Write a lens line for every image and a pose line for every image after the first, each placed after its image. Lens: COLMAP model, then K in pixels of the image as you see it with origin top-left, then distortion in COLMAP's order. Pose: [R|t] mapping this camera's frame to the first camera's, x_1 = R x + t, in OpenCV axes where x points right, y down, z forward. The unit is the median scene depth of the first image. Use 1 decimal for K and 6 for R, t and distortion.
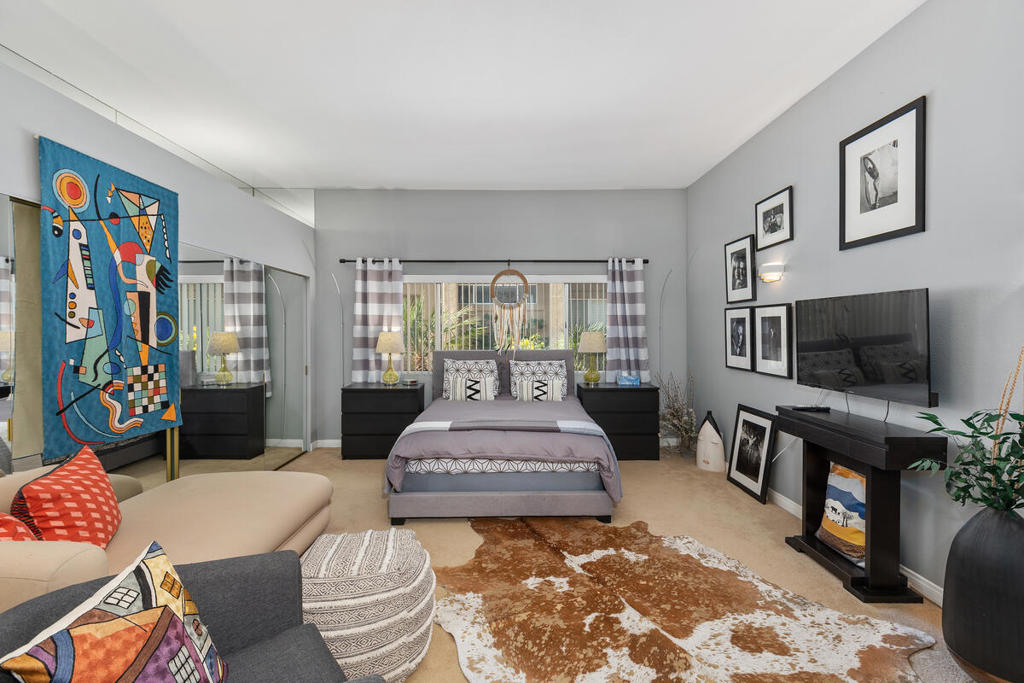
lens RADIAL K [[472.2, 0, 512.0], [0, 472.2, 341.5], [0, 0, 1]] dist [0.002739, 0.000413]
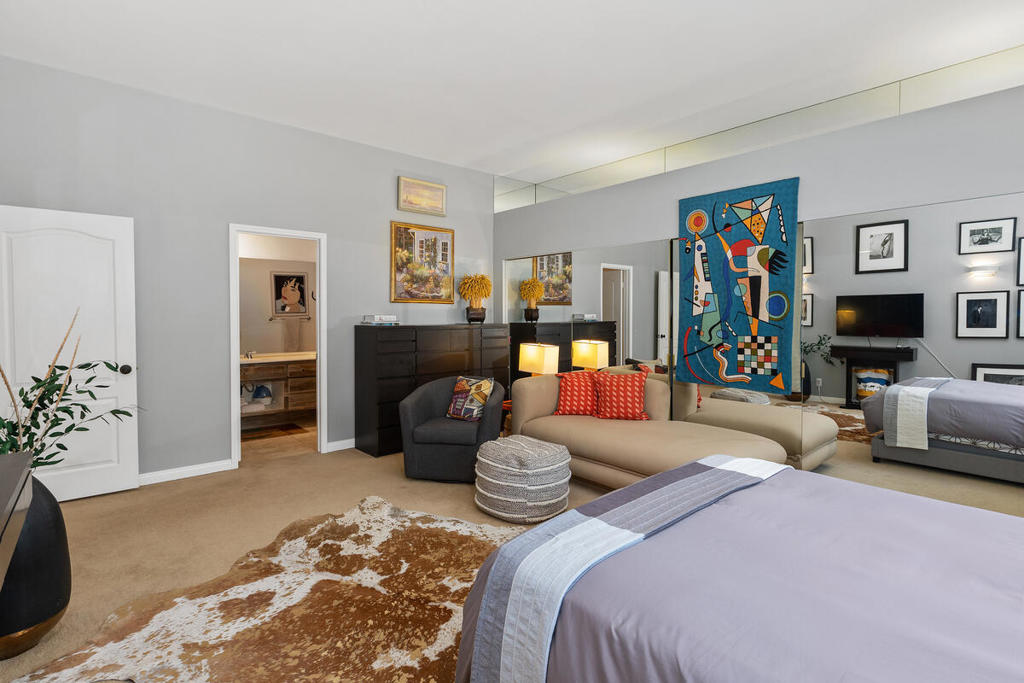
lens RADIAL K [[516.9, 0, 509.5], [0, 516.9, 327.9], [0, 0, 1]] dist [0.000602, 0.000281]
pose [[-0.774211, 0.018642, -0.632653, 0.628624], [-0.010602, 0.999044, 0.042413, -0.022046], [0.632839, 0.039543, -0.773273, 1.784527]]
